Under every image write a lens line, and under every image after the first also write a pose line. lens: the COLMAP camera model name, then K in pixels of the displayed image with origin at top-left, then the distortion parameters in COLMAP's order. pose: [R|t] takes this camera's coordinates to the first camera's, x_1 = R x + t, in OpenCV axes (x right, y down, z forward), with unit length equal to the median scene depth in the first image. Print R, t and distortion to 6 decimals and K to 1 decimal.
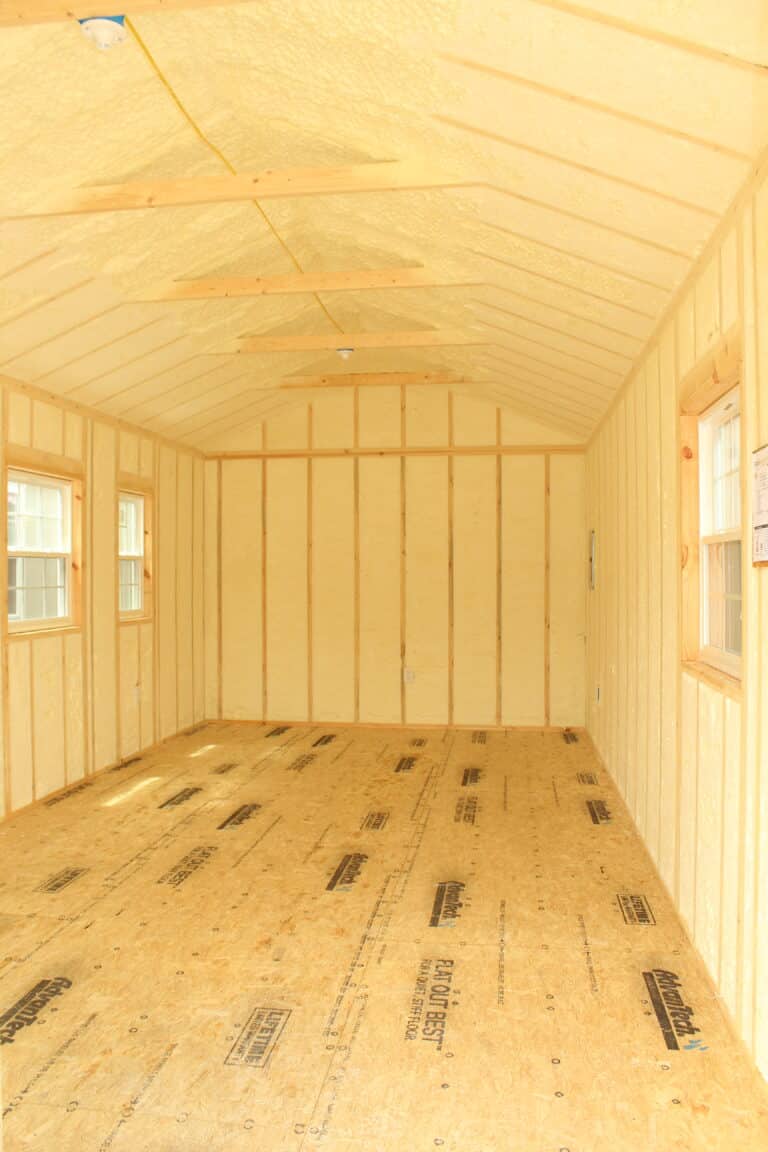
lens RADIAL K [[966.2, 0, 384.0], [0, 966.2, 576.0], [0, 0, 1]] dist [-0.172152, 0.150414]
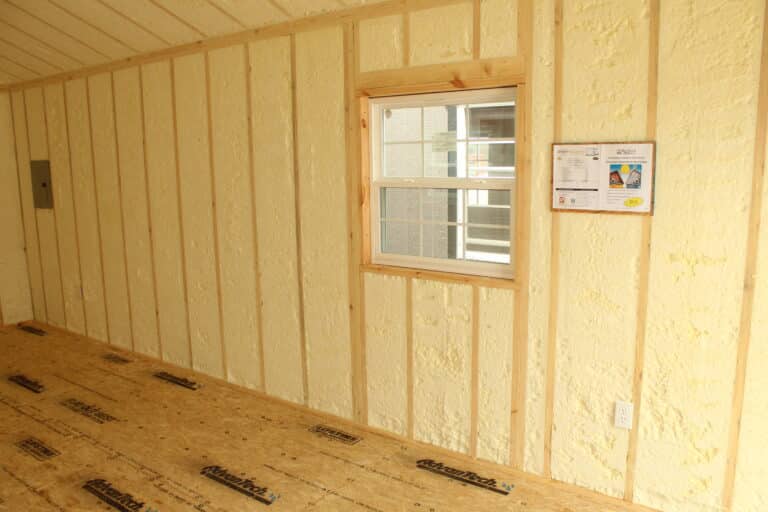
lens RADIAL K [[644.2, 0, 382.5], [0, 644.2, 275.7], [0, 0, 1]] dist [-0.172152, 0.150414]
pose [[0.495196, -0.169491, 0.852088, -0.441224], [0.019538, 0.982710, 0.184118, -0.066362], [-0.868562, -0.074526, 0.489945, 0.394058]]
